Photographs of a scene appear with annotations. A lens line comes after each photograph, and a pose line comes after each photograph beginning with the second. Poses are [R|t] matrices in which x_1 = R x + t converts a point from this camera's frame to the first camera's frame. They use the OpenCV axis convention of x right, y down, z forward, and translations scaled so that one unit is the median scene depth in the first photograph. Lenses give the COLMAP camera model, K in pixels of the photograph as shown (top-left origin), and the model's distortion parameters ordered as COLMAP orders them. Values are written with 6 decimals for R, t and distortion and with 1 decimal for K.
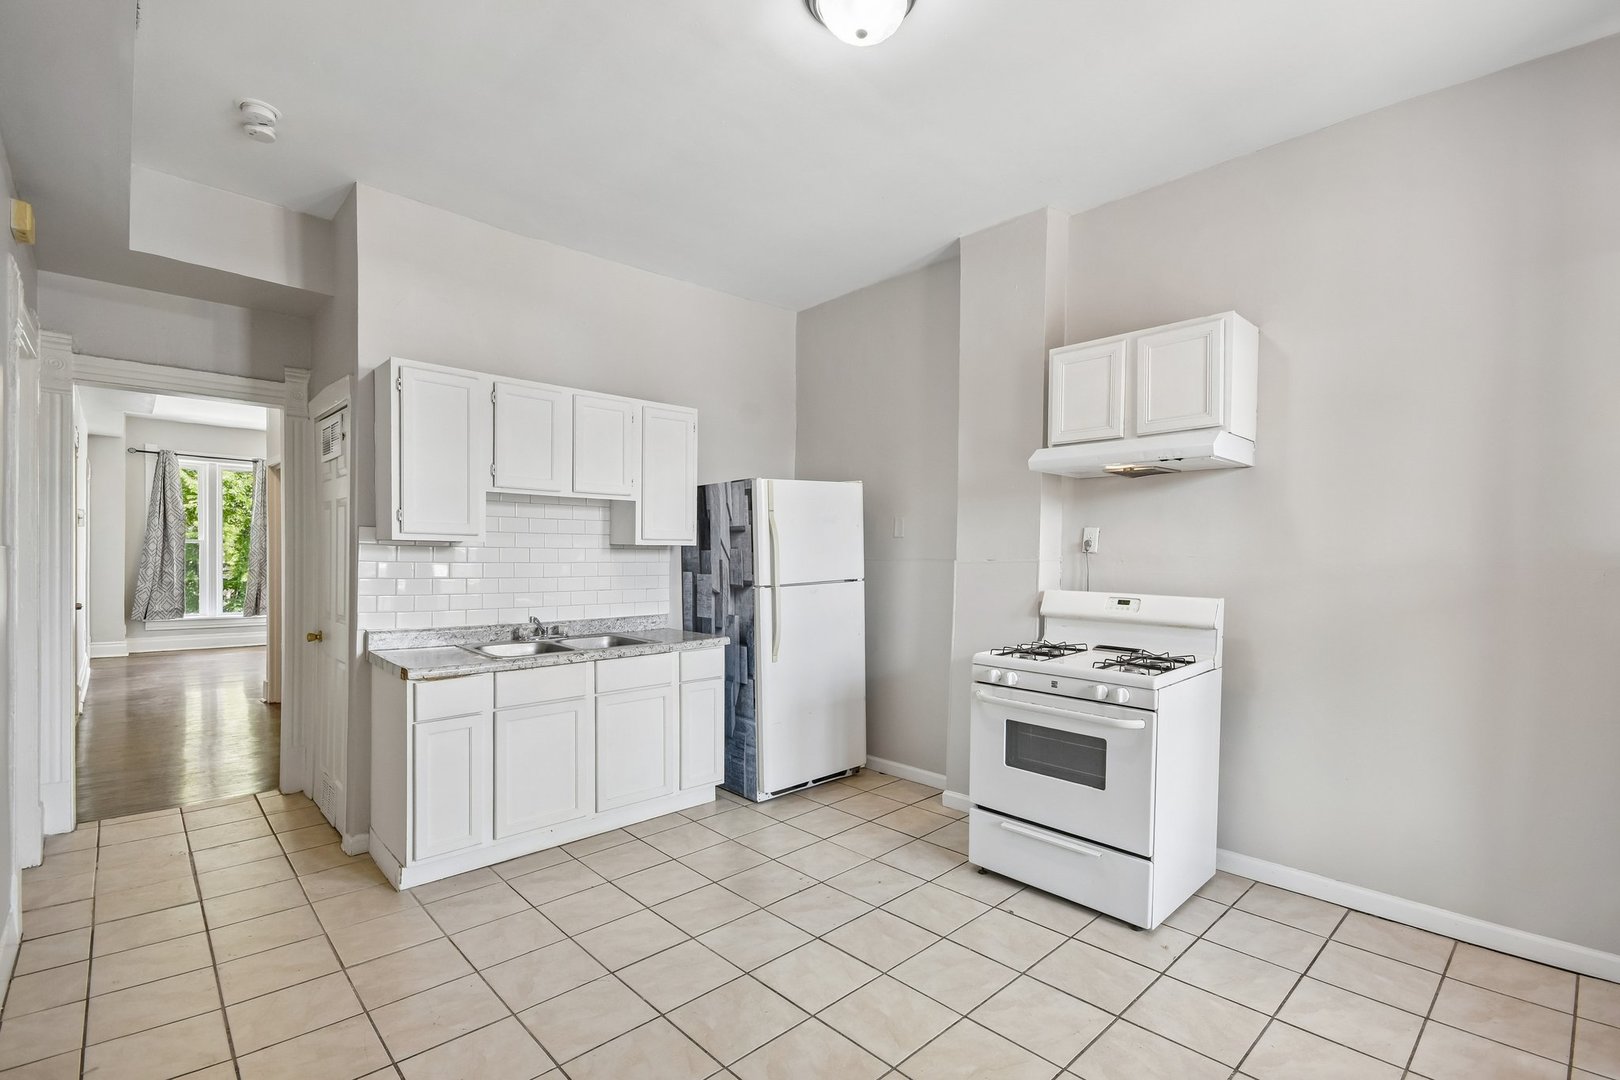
lens RADIAL K [[734.5, 0, 803.1], [0, 734.5, 550.1], [0, 0, 1]] dist [0.000014, 0.000207]
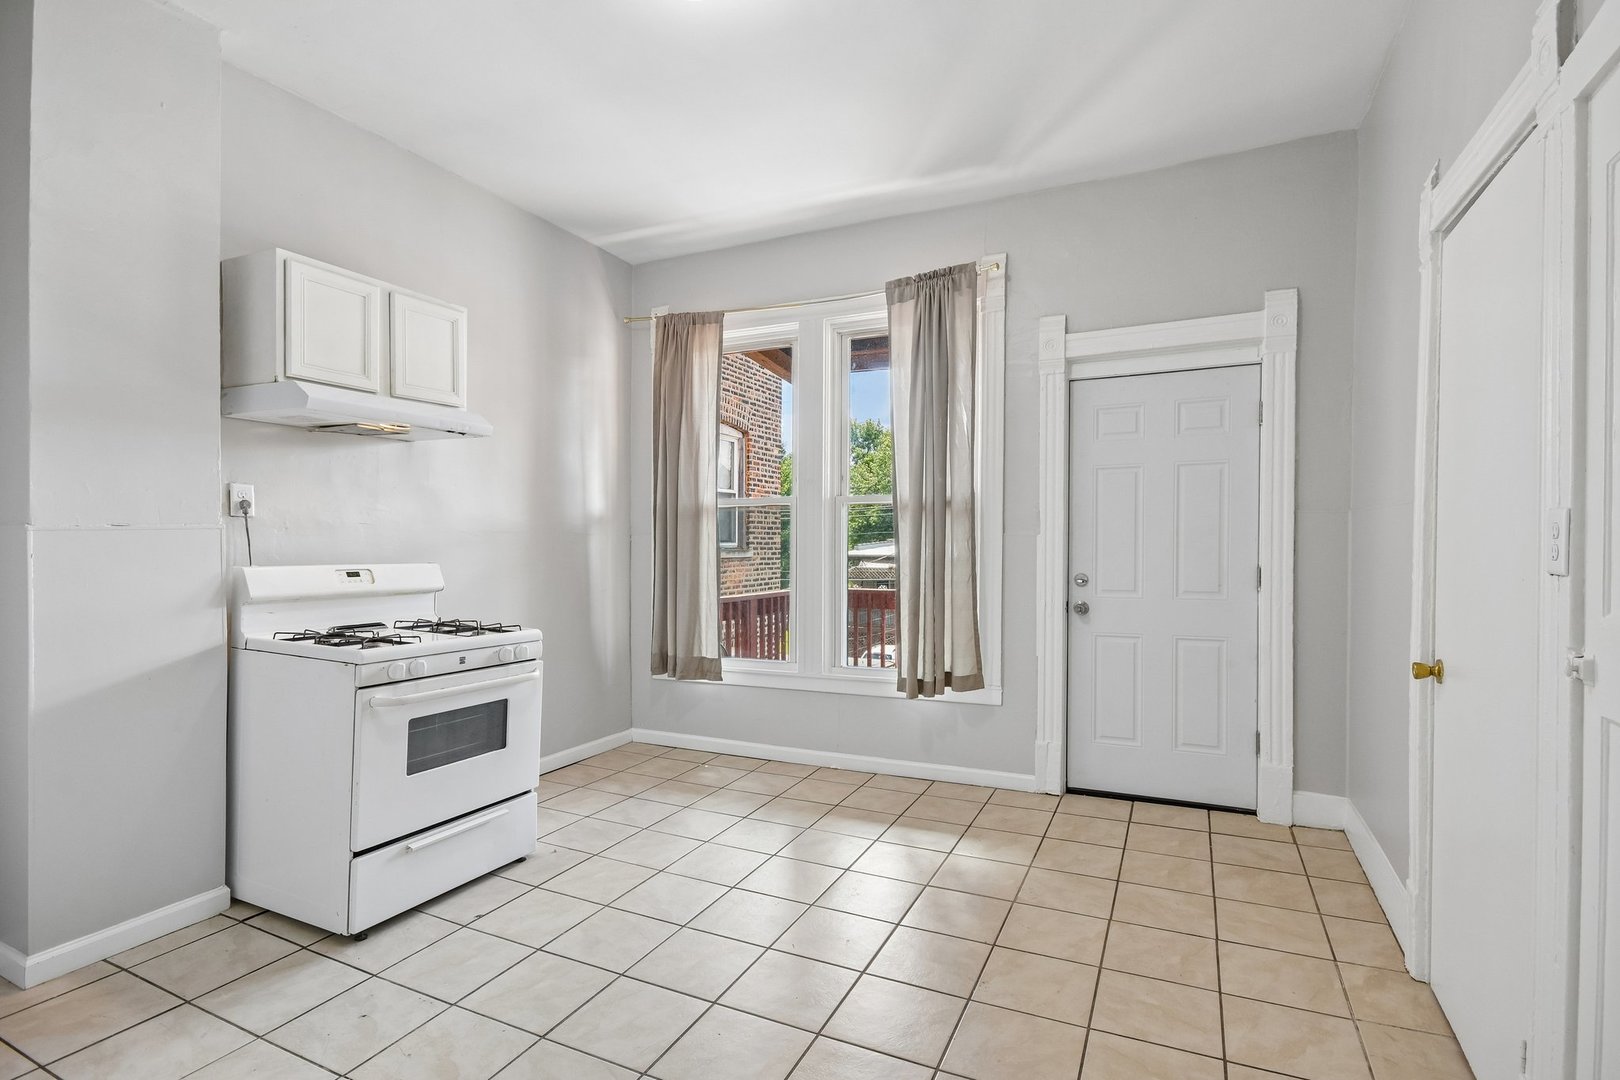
lens RADIAL K [[777.7, 0, 805.0], [0, 777.7, 546.3], [0, 0, 1]] dist [-0.000916, -0.000267]
pose [[-0.367304, -0.010765, 0.930039, -0.701694], [-0.018431, 0.999821, 0.004294, 0.025389], [-0.929918, -0.015564, -0.367437, 0.924139]]
